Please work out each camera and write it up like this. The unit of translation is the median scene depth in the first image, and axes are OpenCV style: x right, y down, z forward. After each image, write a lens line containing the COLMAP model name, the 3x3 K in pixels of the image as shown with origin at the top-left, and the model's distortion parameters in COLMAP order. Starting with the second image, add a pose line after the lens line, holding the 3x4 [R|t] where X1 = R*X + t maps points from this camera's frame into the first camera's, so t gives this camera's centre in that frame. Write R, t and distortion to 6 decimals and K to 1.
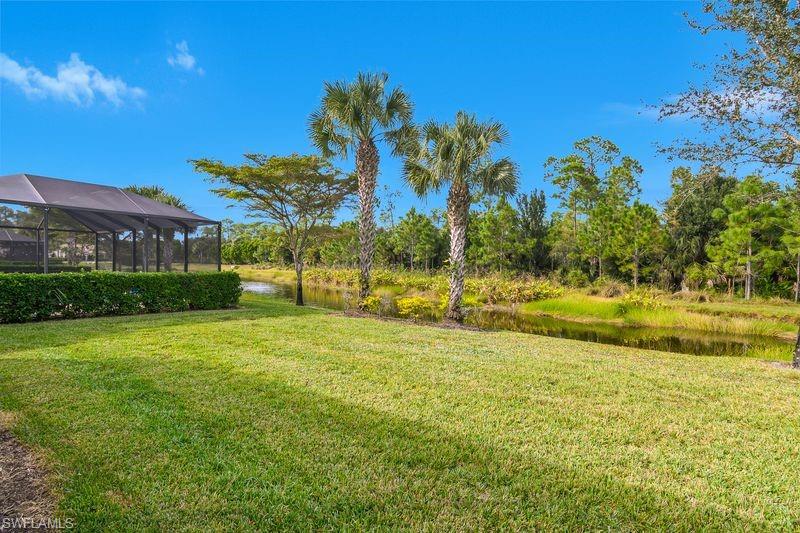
lens RADIAL K [[392.2, 0, 393.3], [0, 392.2, 270.7], [0, 0, 1]] dist [-0.019822, 0.003902]
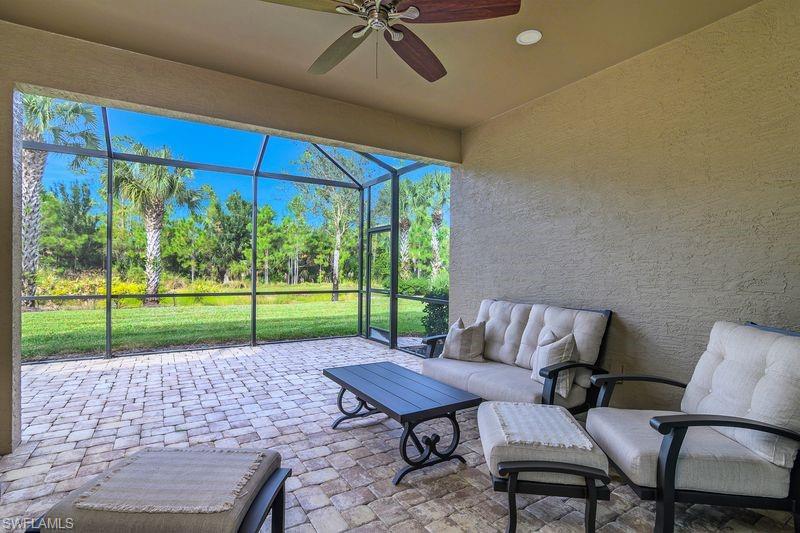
lens RADIAL K [[392.2, 0, 396.1], [0, 392.2, 269.3], [0, 0, 1]] dist [-0.019822, 0.003902]
pose [[0.405002, -0.014547, 0.914200, -0.256802], [0.014992, 0.999845, 0.009268, 0.006411], [-0.914193, 0.009952, 0.405157, -0.091551]]
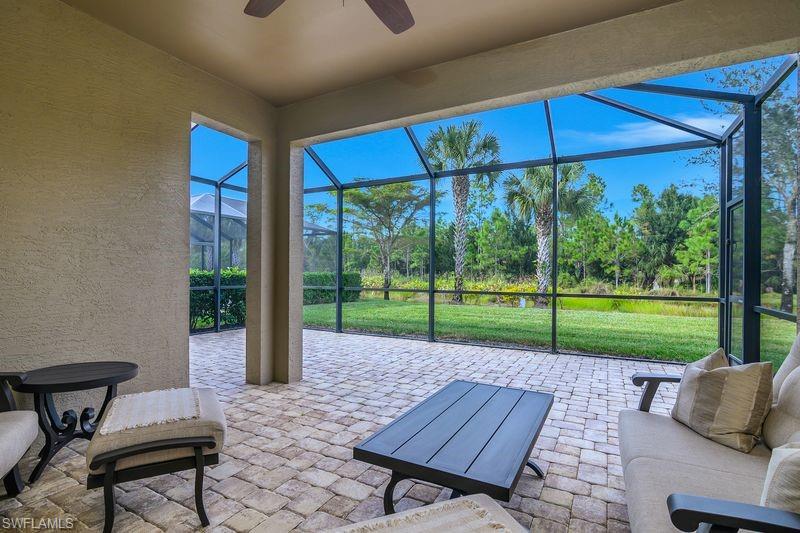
lens RADIAL K [[392.2, 0, 393.6], [0, 392.2, 269.2], [0, 0, 1]] dist [-0.019822, 0.003902]
pose [[0.994262, -0.010966, 0.106410, -0.190520], [0.013720, 0.999589, -0.025179, 0.011542], [-0.106090, 0.026495, 0.994003, -0.116221]]
